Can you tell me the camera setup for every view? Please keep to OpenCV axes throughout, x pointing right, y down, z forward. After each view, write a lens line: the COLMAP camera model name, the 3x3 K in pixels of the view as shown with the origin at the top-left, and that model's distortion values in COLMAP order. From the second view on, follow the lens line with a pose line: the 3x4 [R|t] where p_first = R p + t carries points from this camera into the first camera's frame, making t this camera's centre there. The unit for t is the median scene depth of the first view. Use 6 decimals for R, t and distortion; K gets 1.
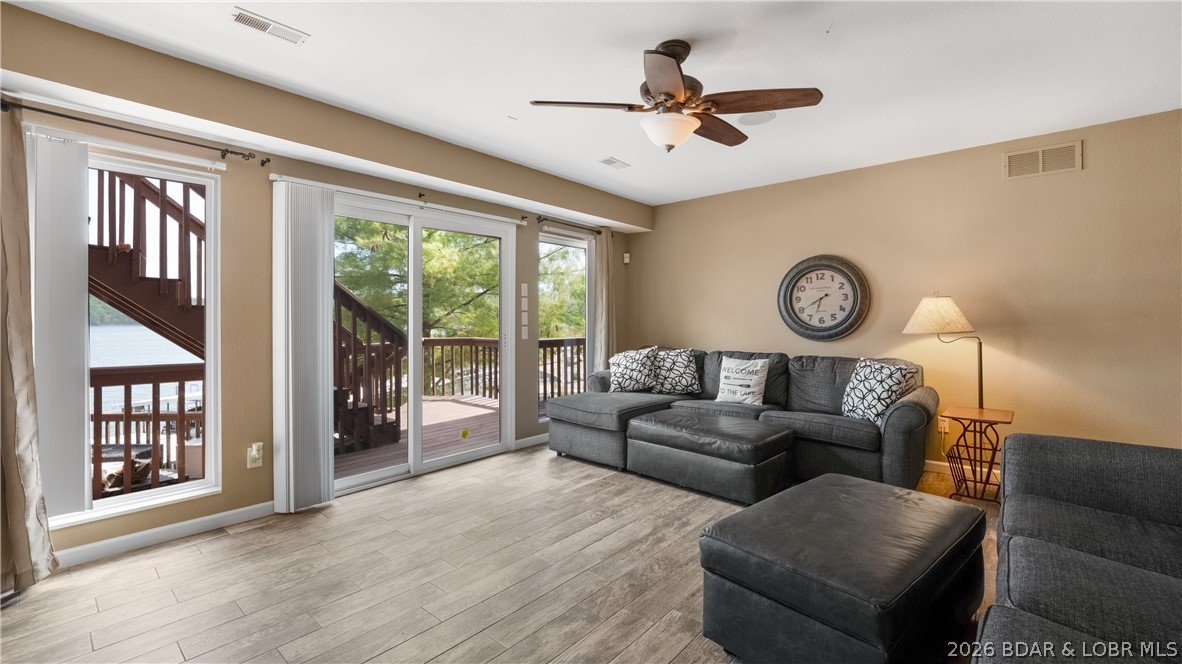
lens RADIAL K [[486.8, 0, 589.9], [0, 486.8, 337.5], [0, 0, 1]] dist [-0.007305, -0.001664]
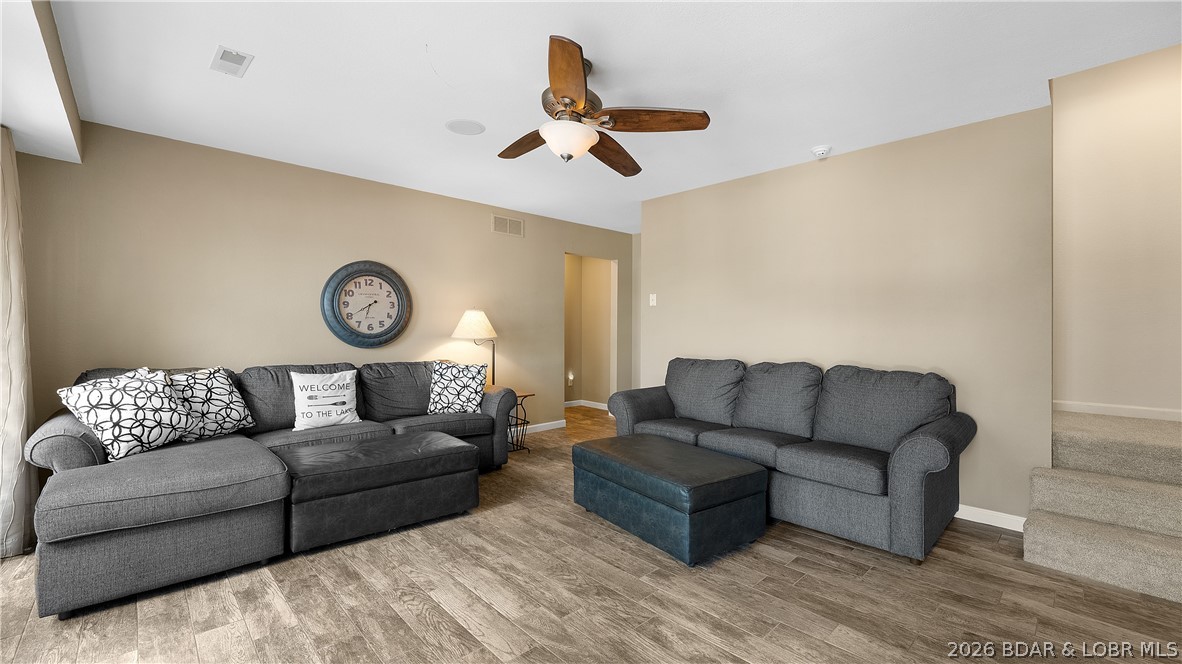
lens RADIAL K [[486.8, 0, 580.1], [0, 486.8, 339.6], [0, 0, 1]] dist [-0.007305, -0.001664]
pose [[0.105843, -0.016335, 0.994249, -0.509514], [0.027364, 0.999534, 0.013508, -0.012630], [-0.994006, 0.025777, 0.106240, 0.523401]]
